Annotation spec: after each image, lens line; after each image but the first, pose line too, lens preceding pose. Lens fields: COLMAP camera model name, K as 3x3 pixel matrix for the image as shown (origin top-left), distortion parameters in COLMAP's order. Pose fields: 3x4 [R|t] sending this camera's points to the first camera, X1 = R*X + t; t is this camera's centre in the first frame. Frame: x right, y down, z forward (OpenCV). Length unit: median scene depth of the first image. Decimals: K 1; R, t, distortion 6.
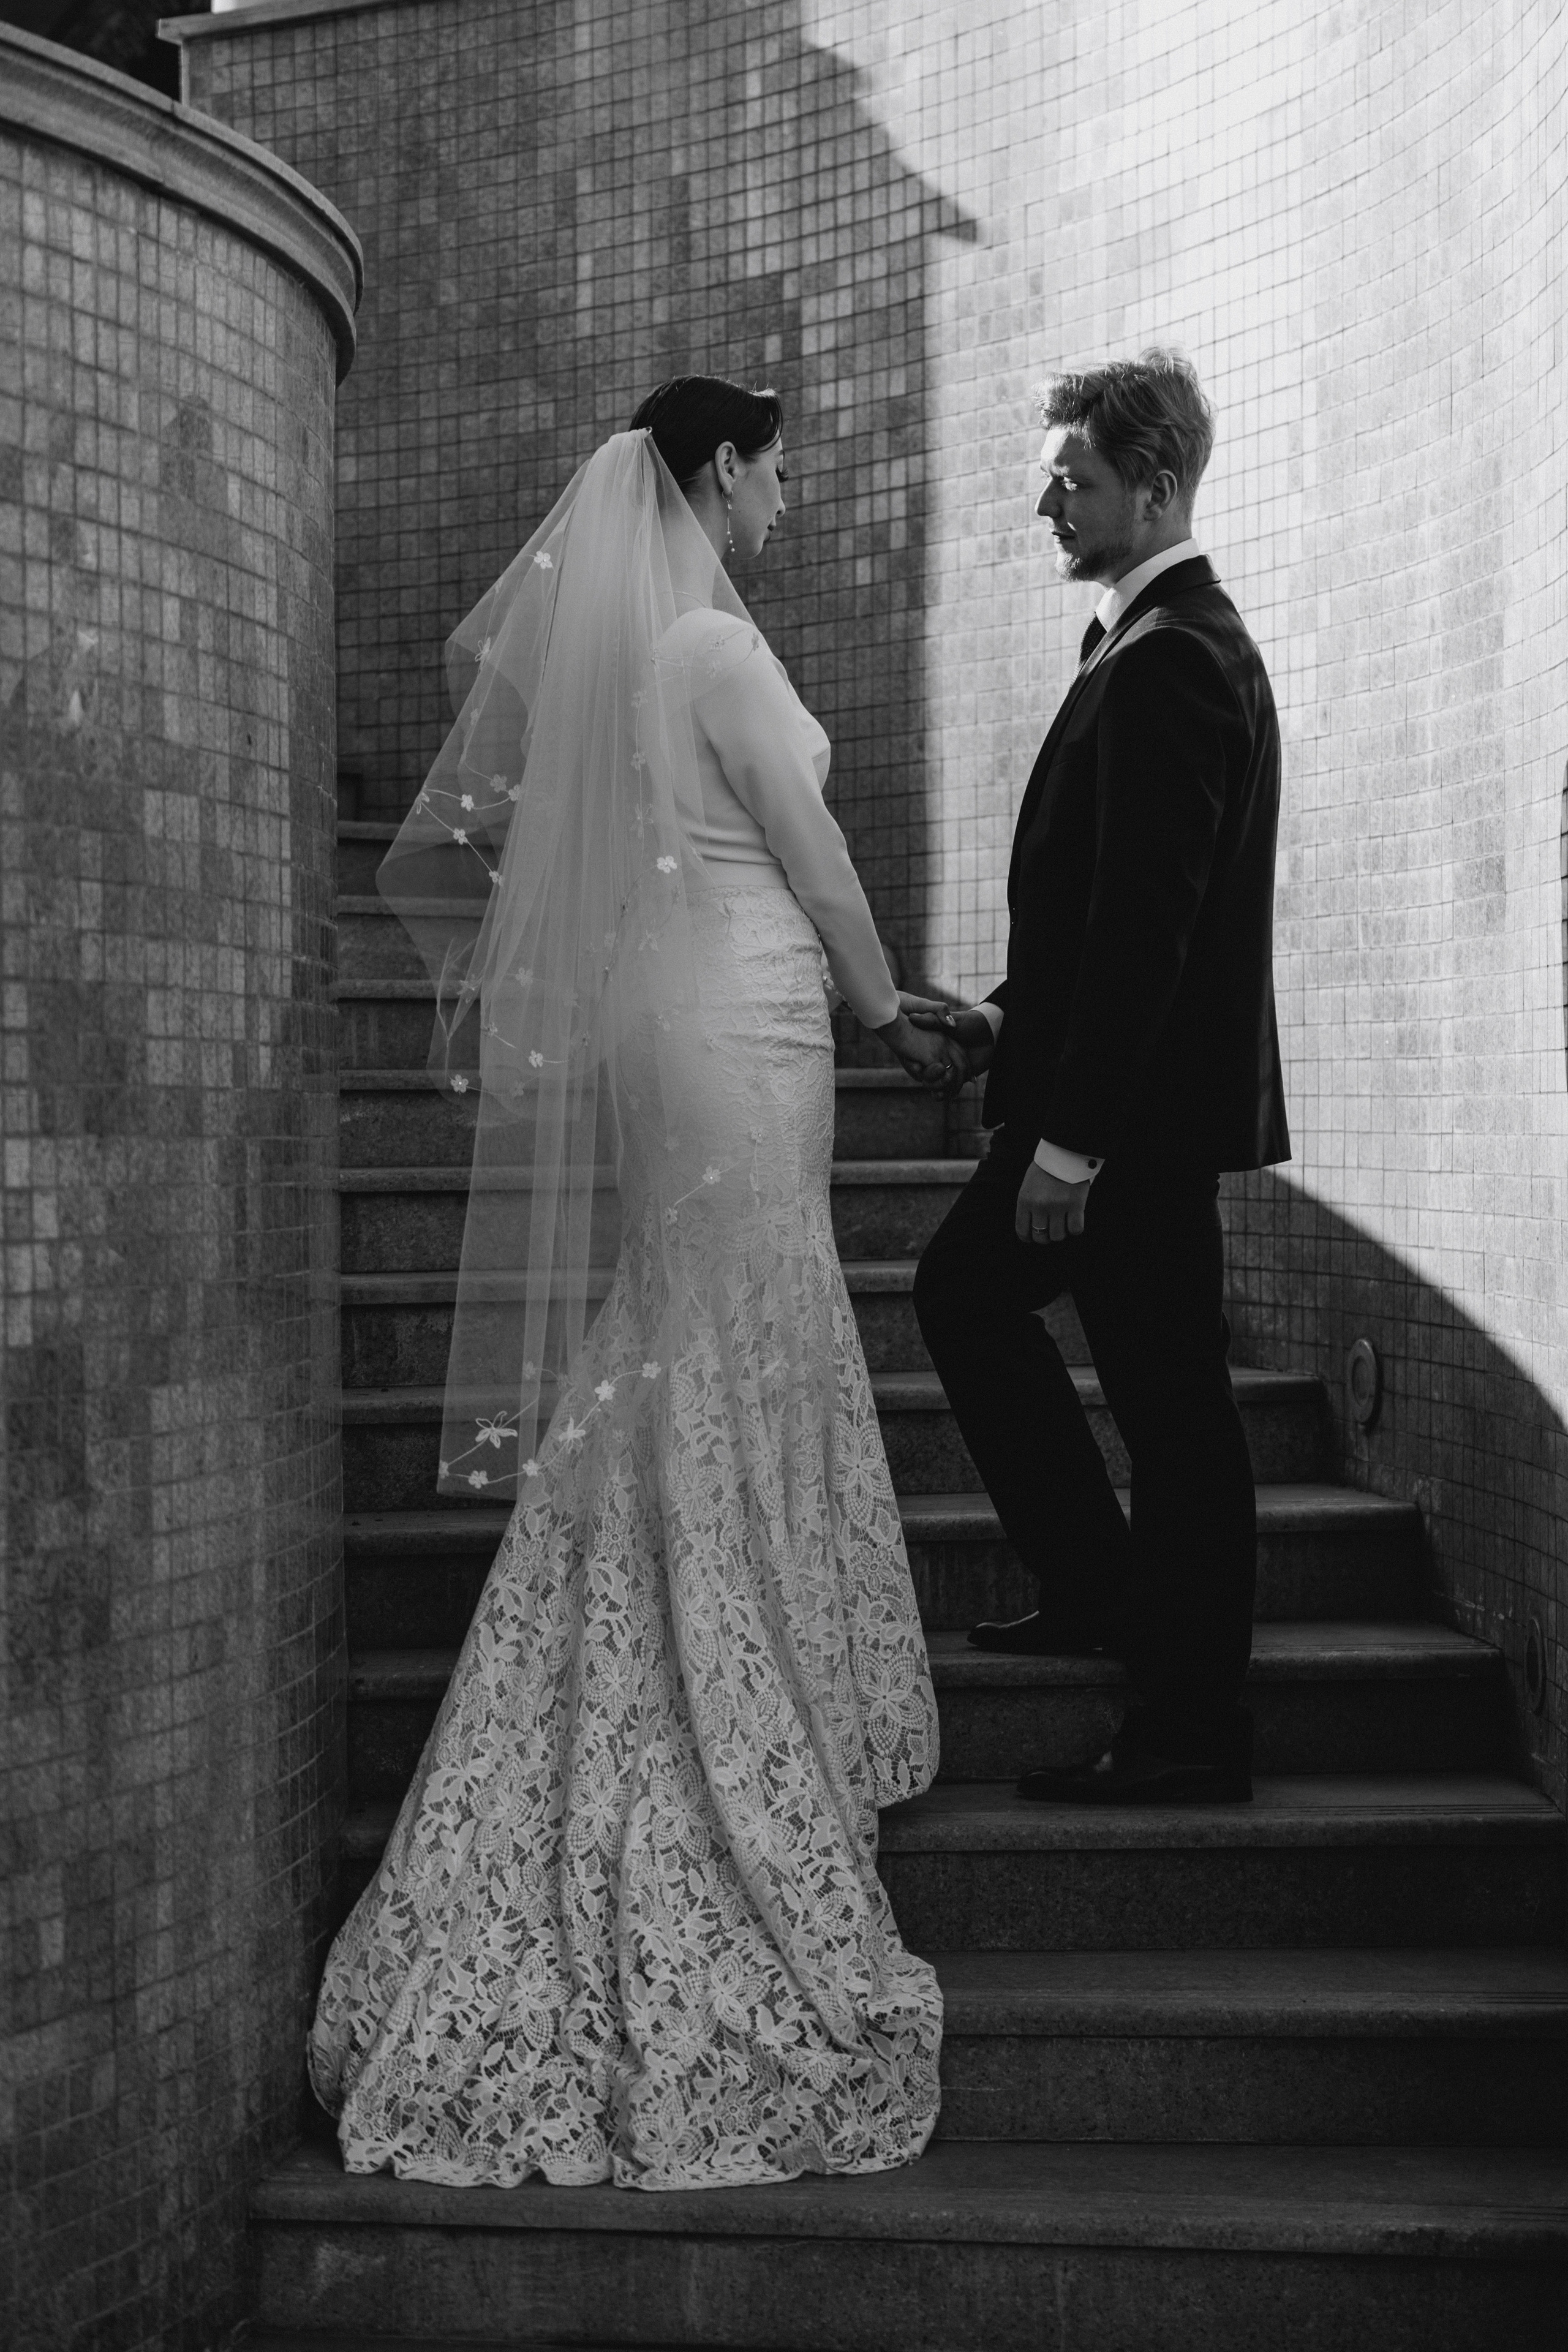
lens RADIAL K [[4805.2, 0, 792.8], [0, 4805.2, 1164.1], [0, 0, 1]] dist [0.014074, 0.000000]
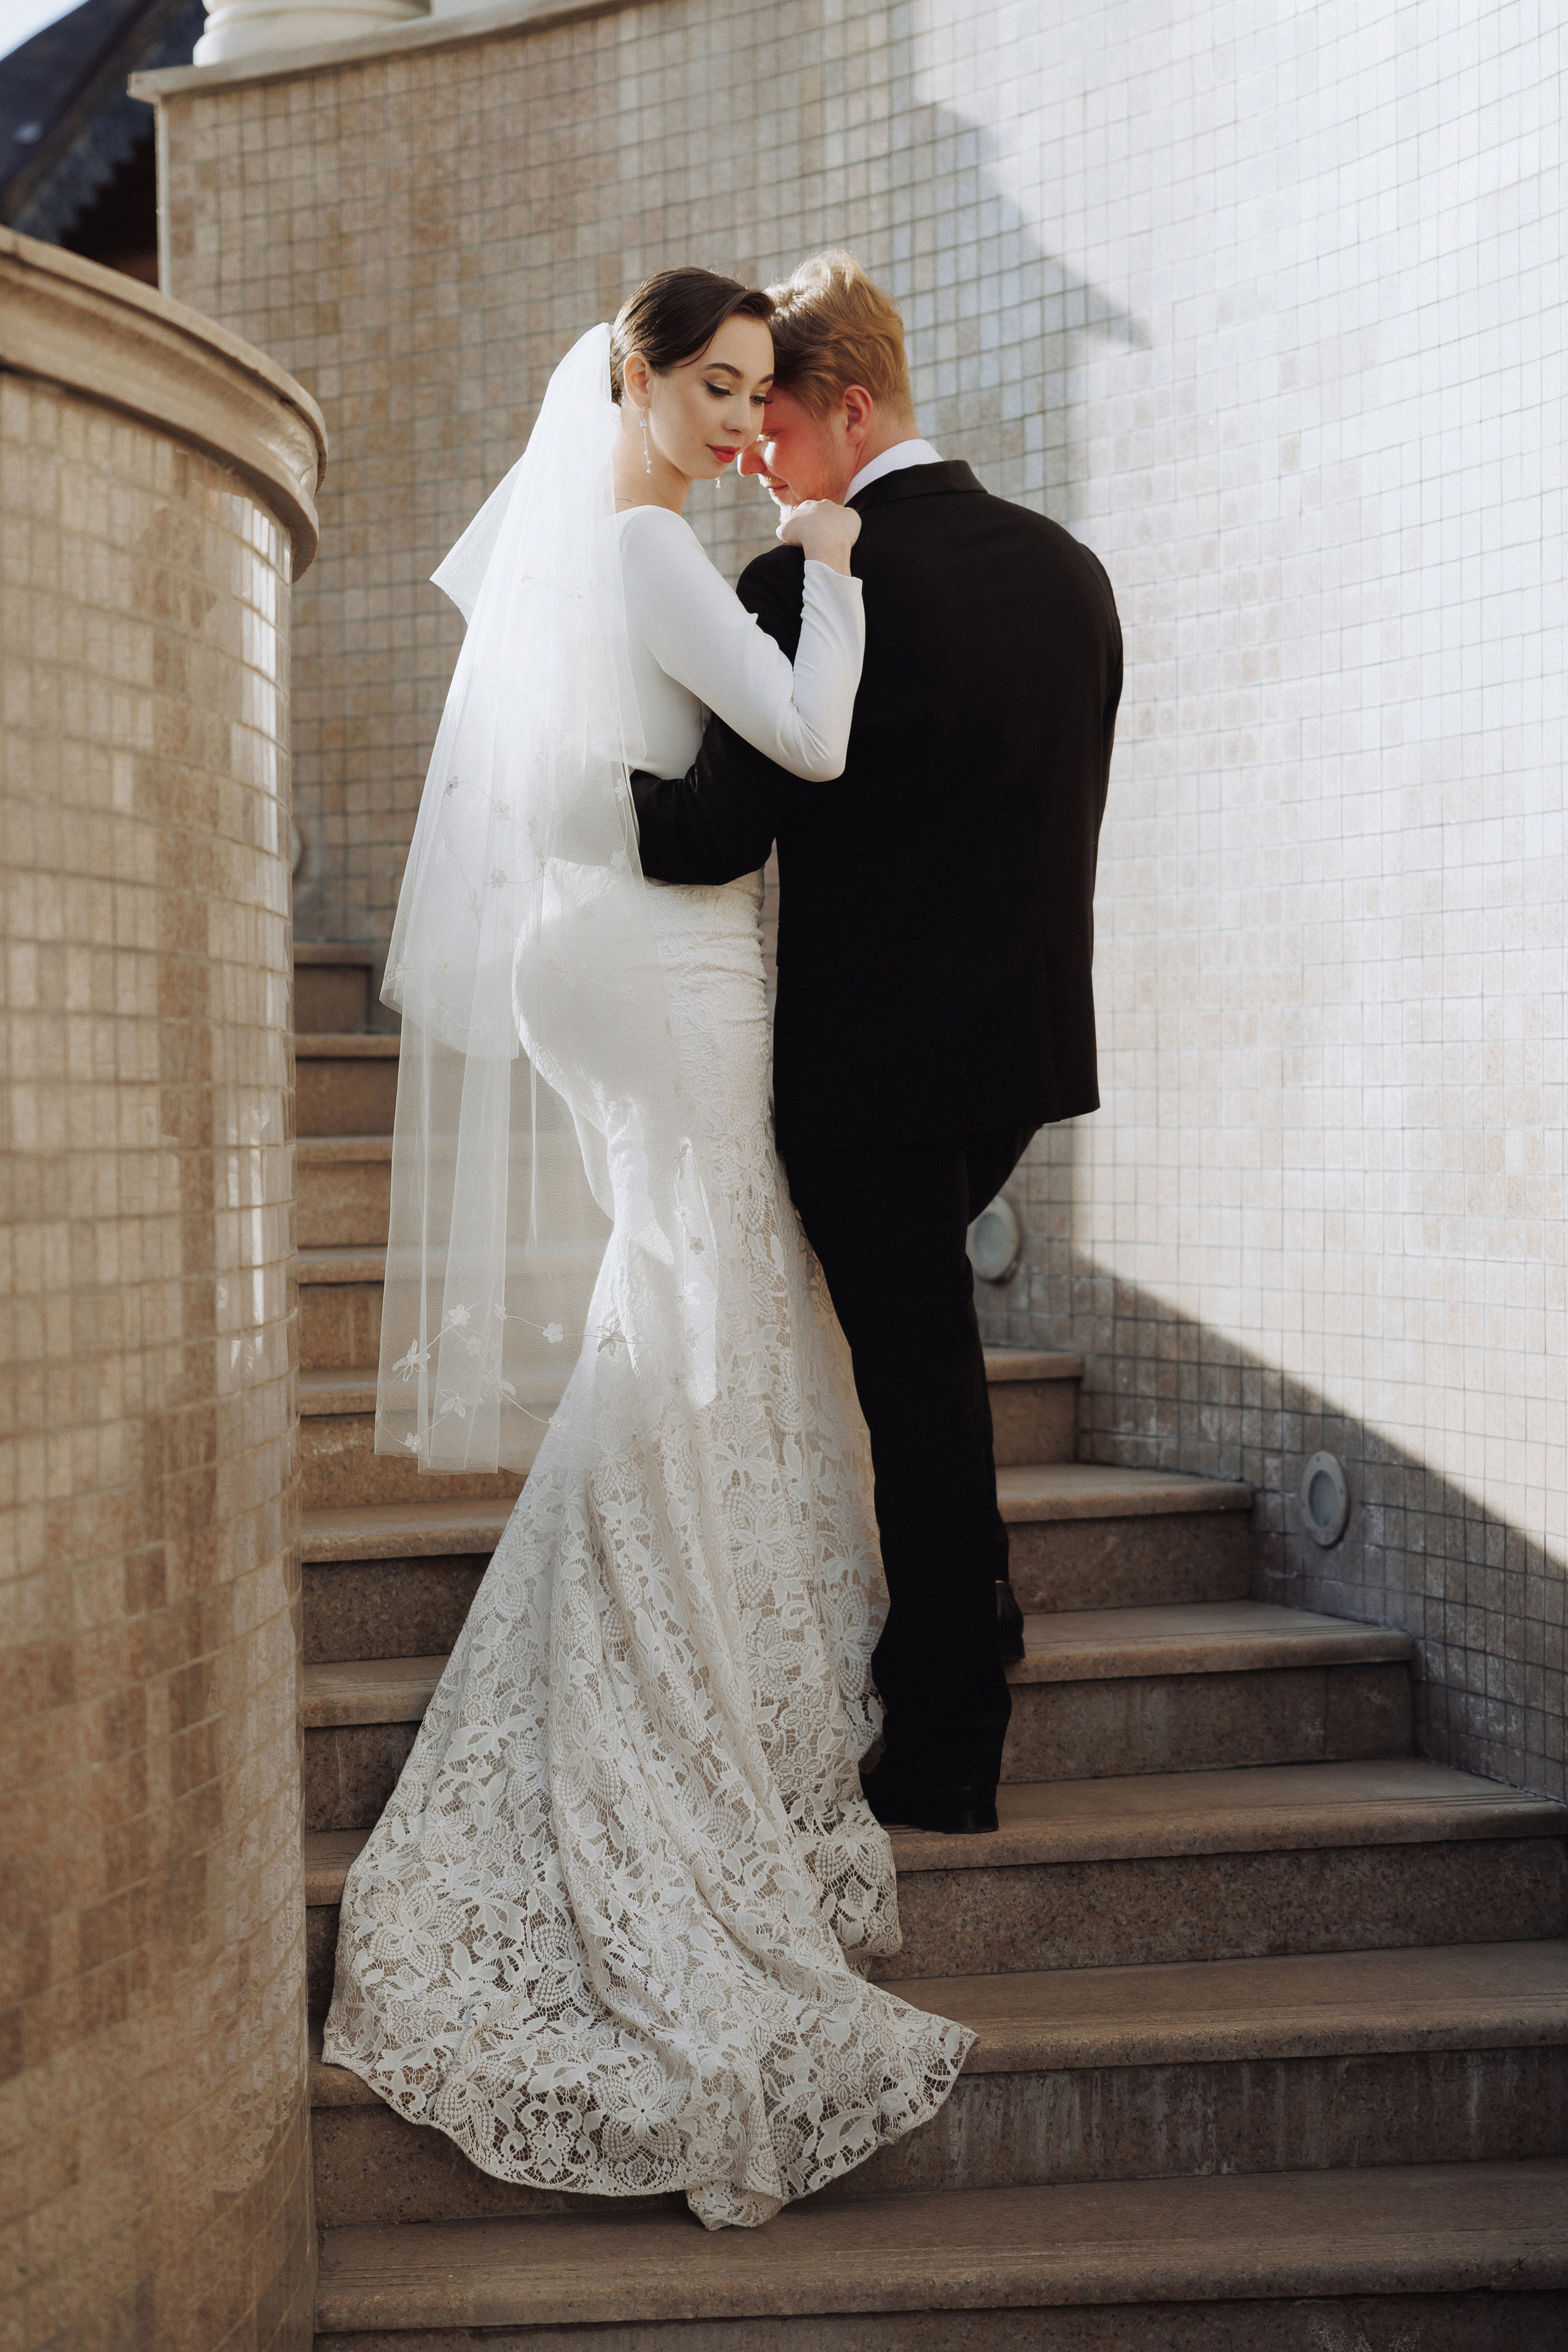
lens RADIAL K [[4805.2, 0, 785.5], [0, 4805.2, 1176.2], [0, 0, 1]] dist [0.014074, 0.000000]
pose [[0.999865, -0.004234, -0.015850, -0.006026], [0.004216, 0.999990, -0.001174, -0.065142], [0.015855, 0.001107, 0.999874, 0.238700]]
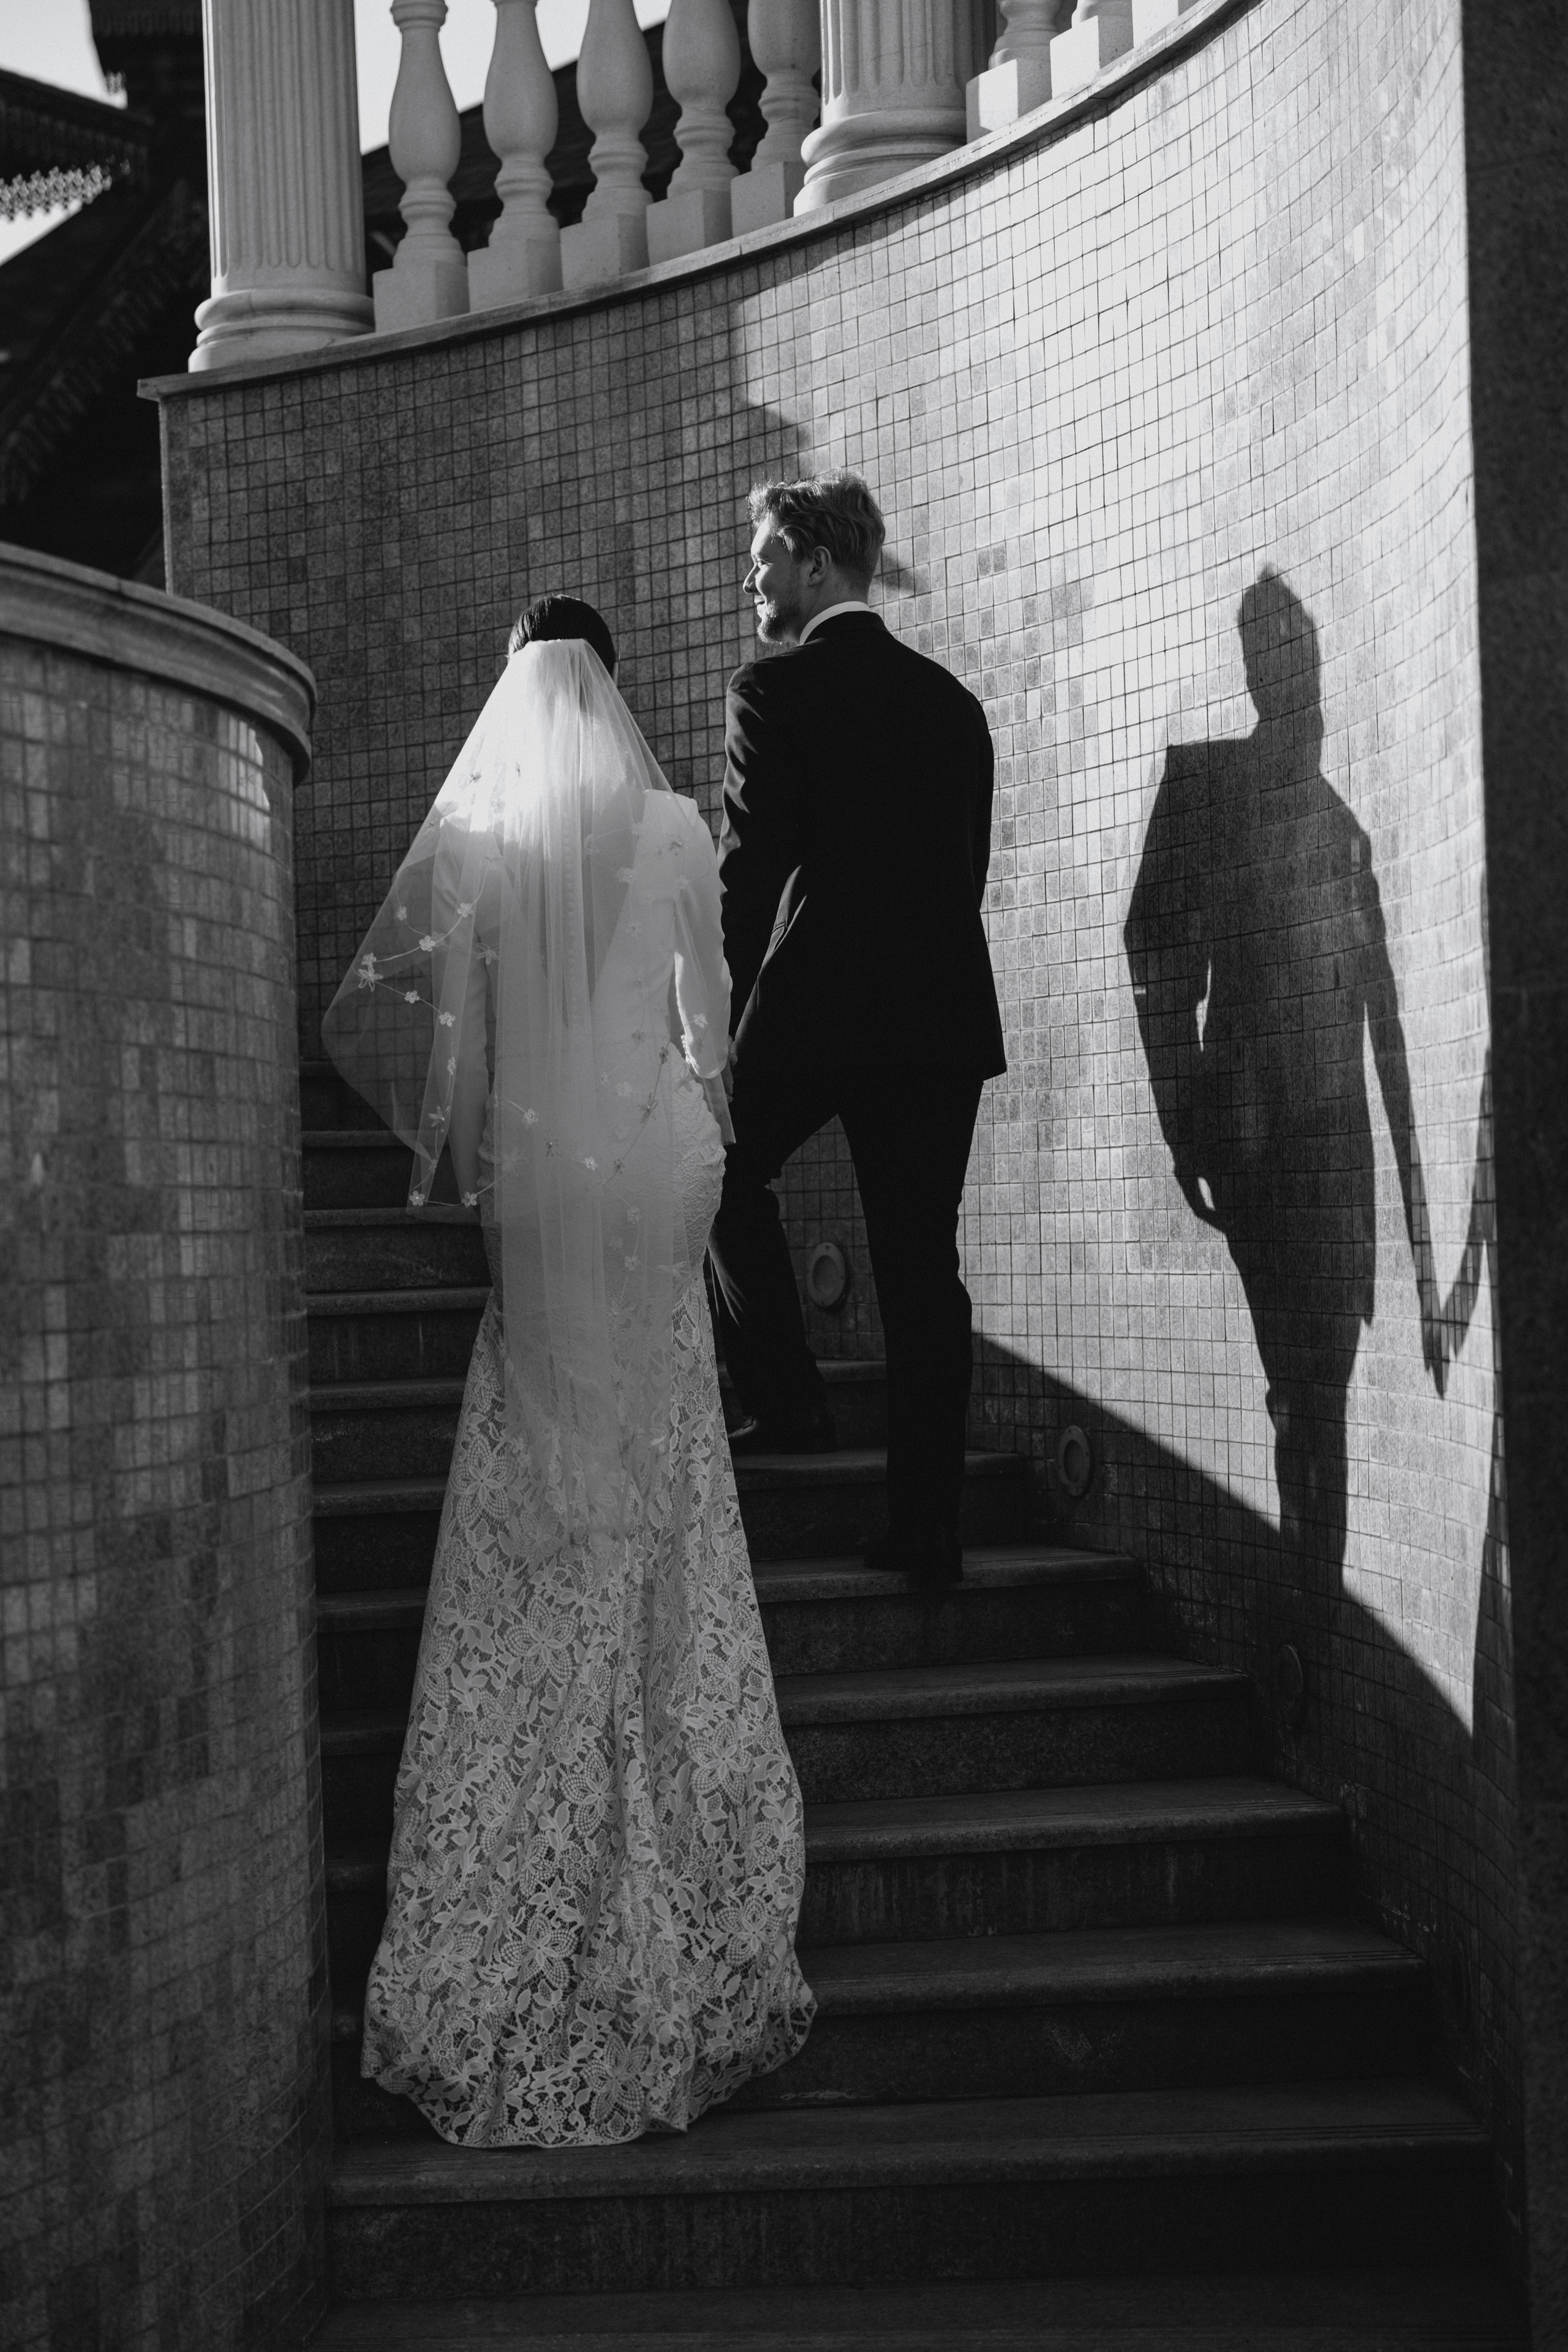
lens RADIAL K [[4368.9, 0, 735.1], [0, 4368.9, 1222.7], [0, 0, 1]] dist [0.035391, 0.000000]
pose [[0.999680, -0.024158, -0.007482, 0.006841], [0.024047, 0.999605, -0.014535, -0.049321], [0.007830, 0.014350, 0.999866, 0.038363]]
